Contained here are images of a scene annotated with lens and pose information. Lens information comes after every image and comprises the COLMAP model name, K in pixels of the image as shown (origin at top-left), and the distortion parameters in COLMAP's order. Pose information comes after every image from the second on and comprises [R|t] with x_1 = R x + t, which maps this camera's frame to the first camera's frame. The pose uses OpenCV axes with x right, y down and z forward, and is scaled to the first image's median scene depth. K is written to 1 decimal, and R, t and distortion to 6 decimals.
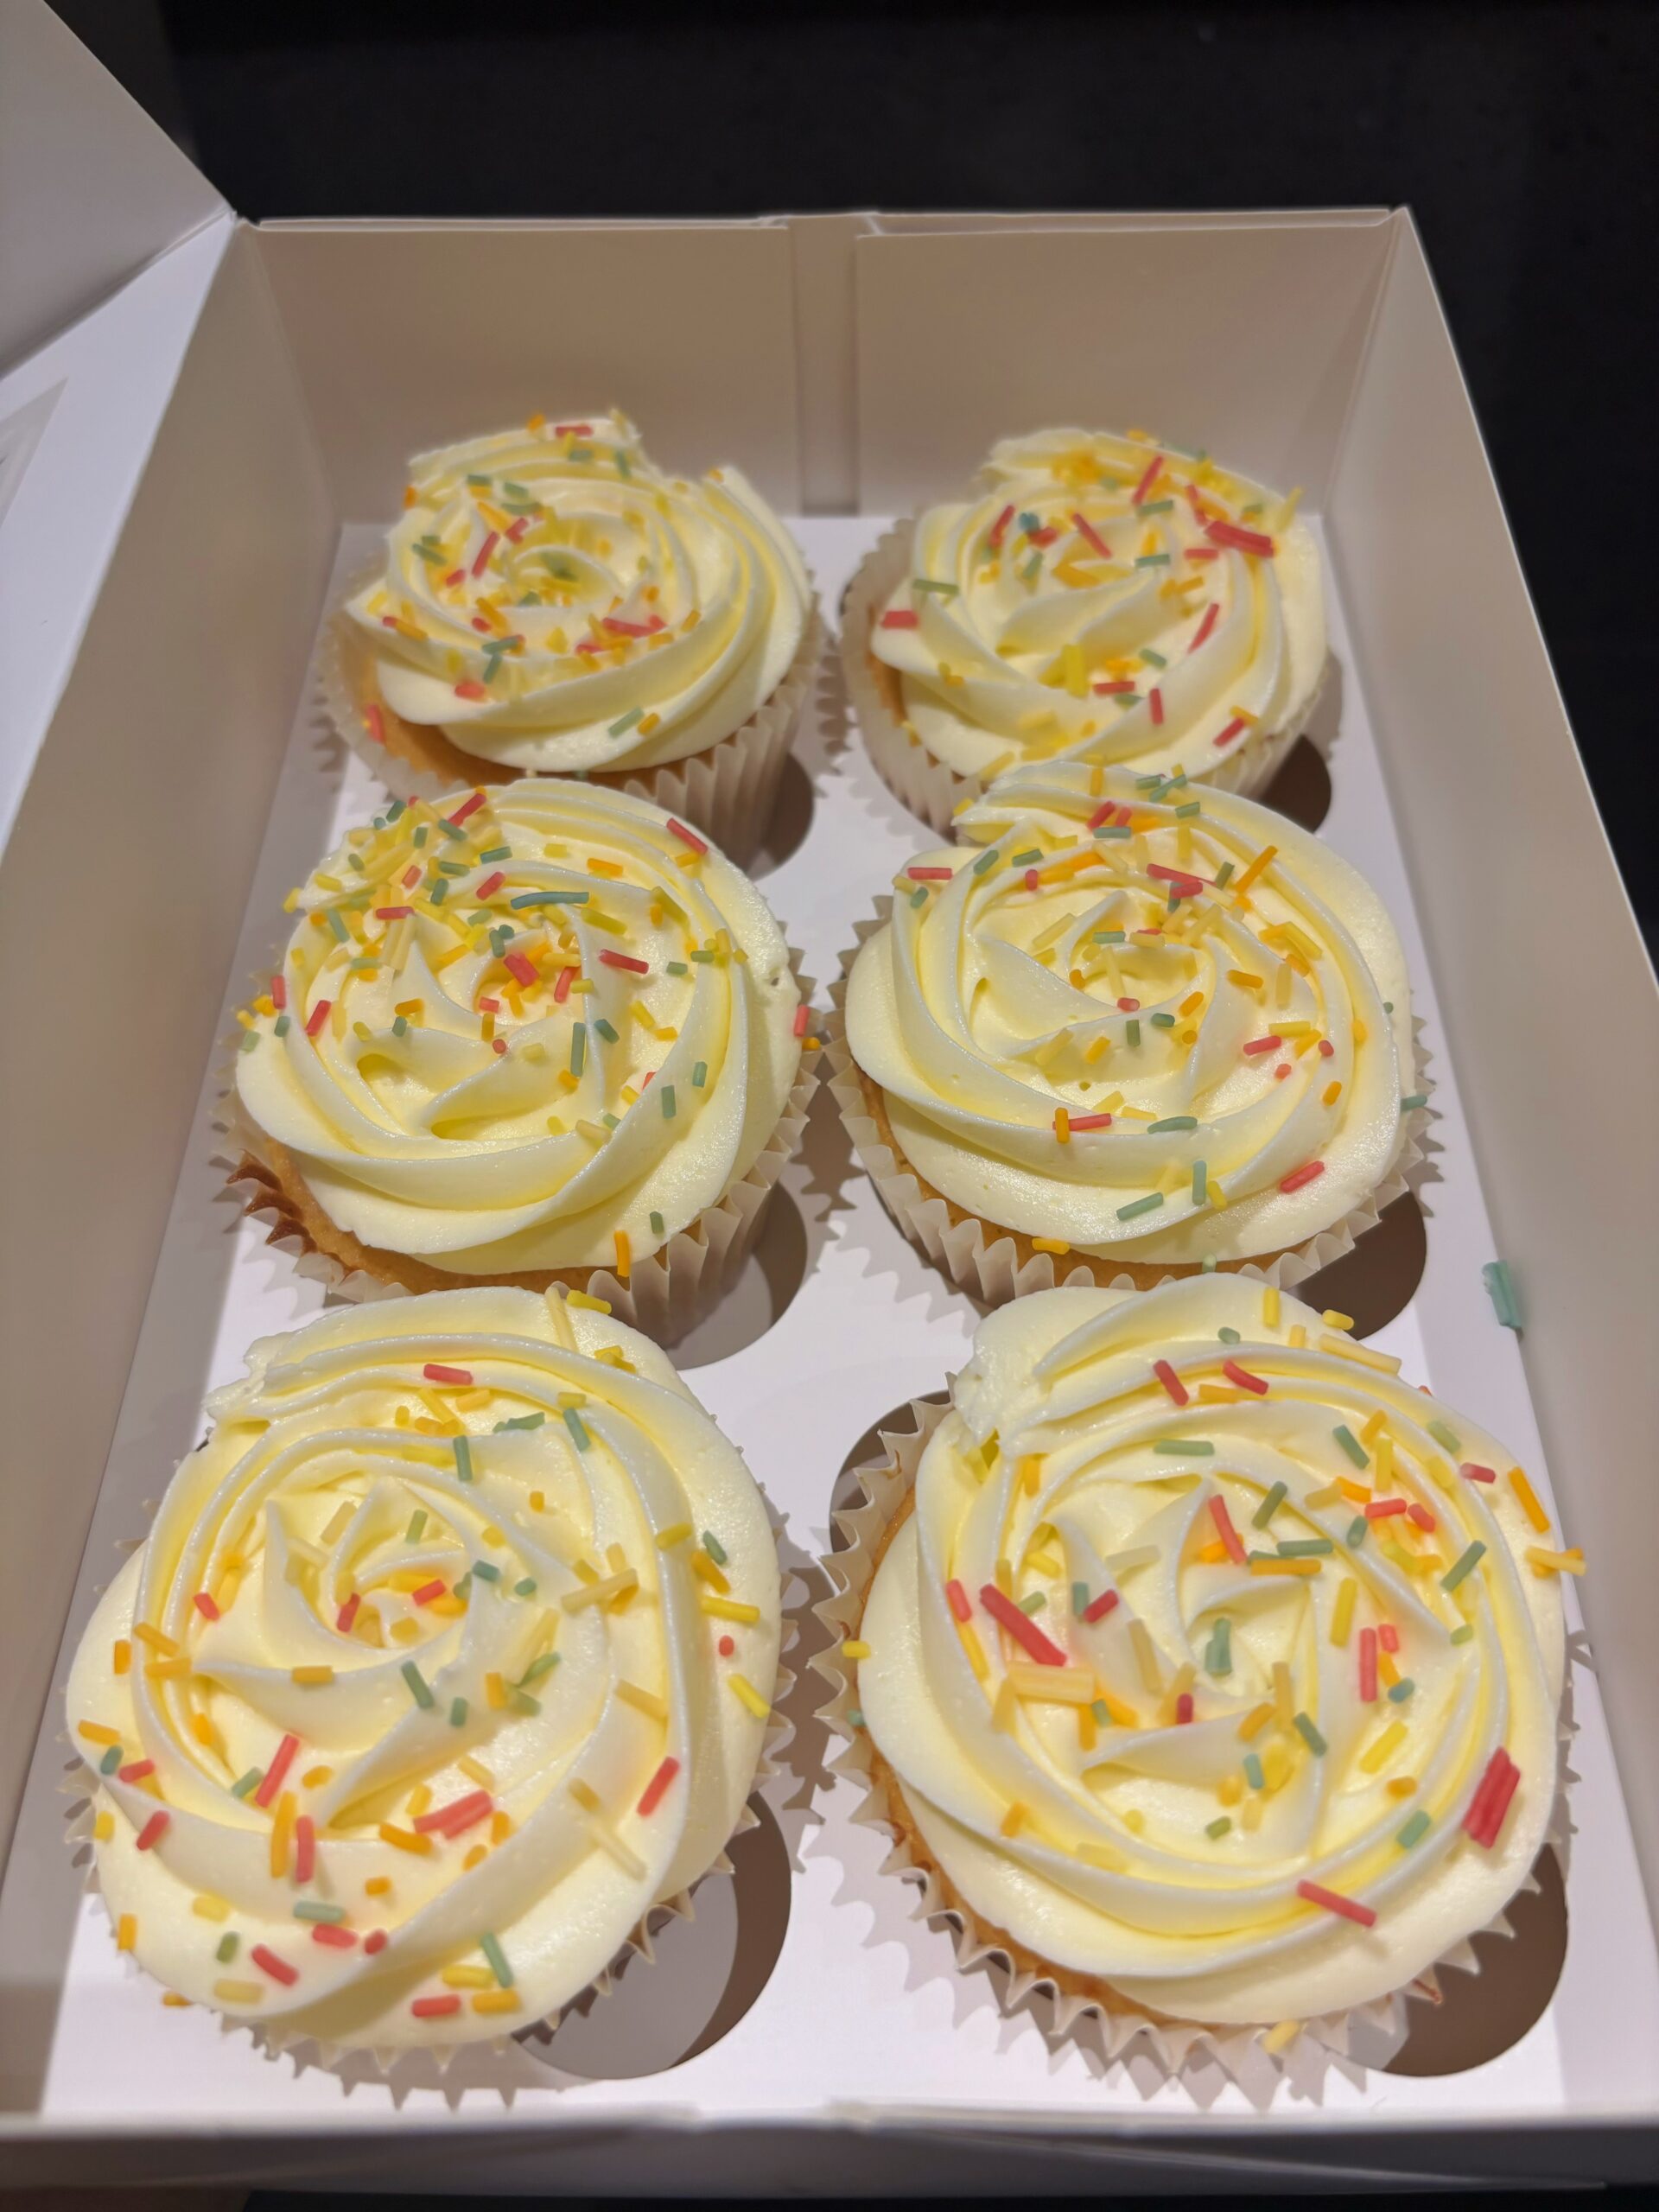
lens RADIAL K [[1706.9, 0, 829.5], [0, 1706.9, 1106.0], [0, 0, 1]] dist [-0.000027, 0.003290]
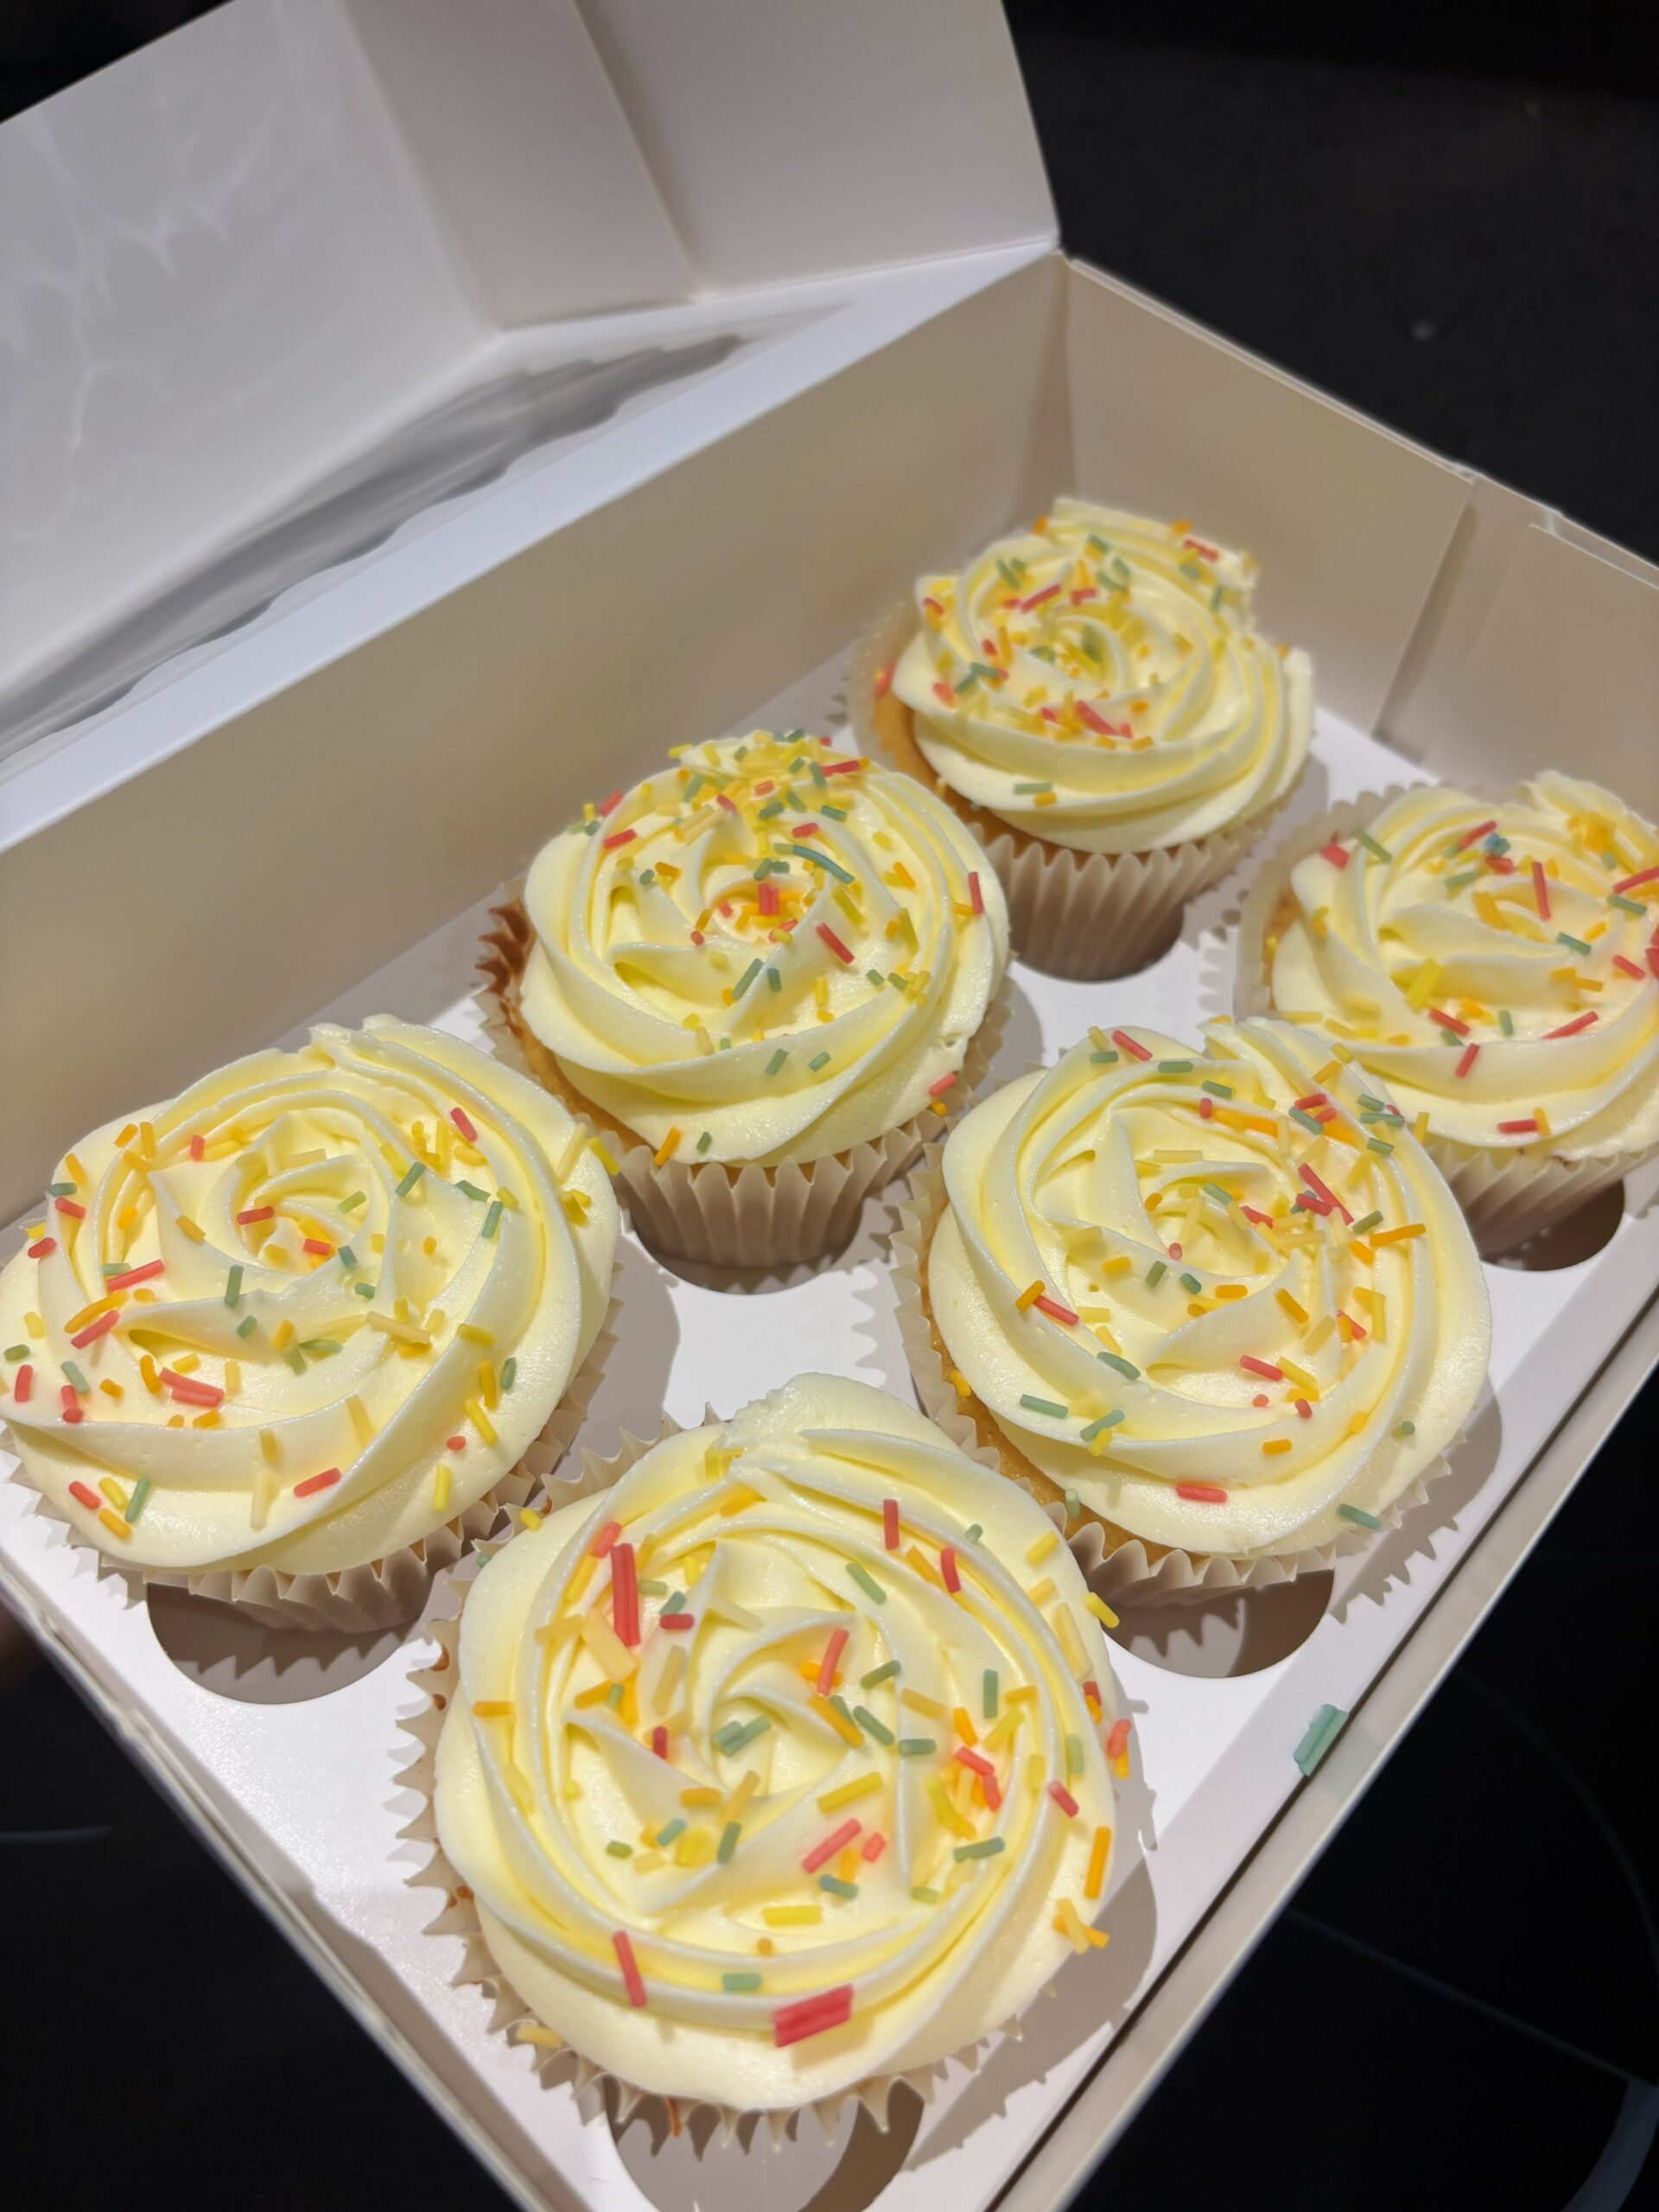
lens RADIAL K [[1666.7, 0, 829.5], [0, 1666.7, 1106.0], [0, 0, 1]] dist [0.079338, -0.215024]
pose [[0.743232, 0.586744, -0.321460, 0.293905], [-0.597330, 0.798371, 0.076167, -0.081980], [0.301335, 0.135408, 0.943855, -0.013861]]
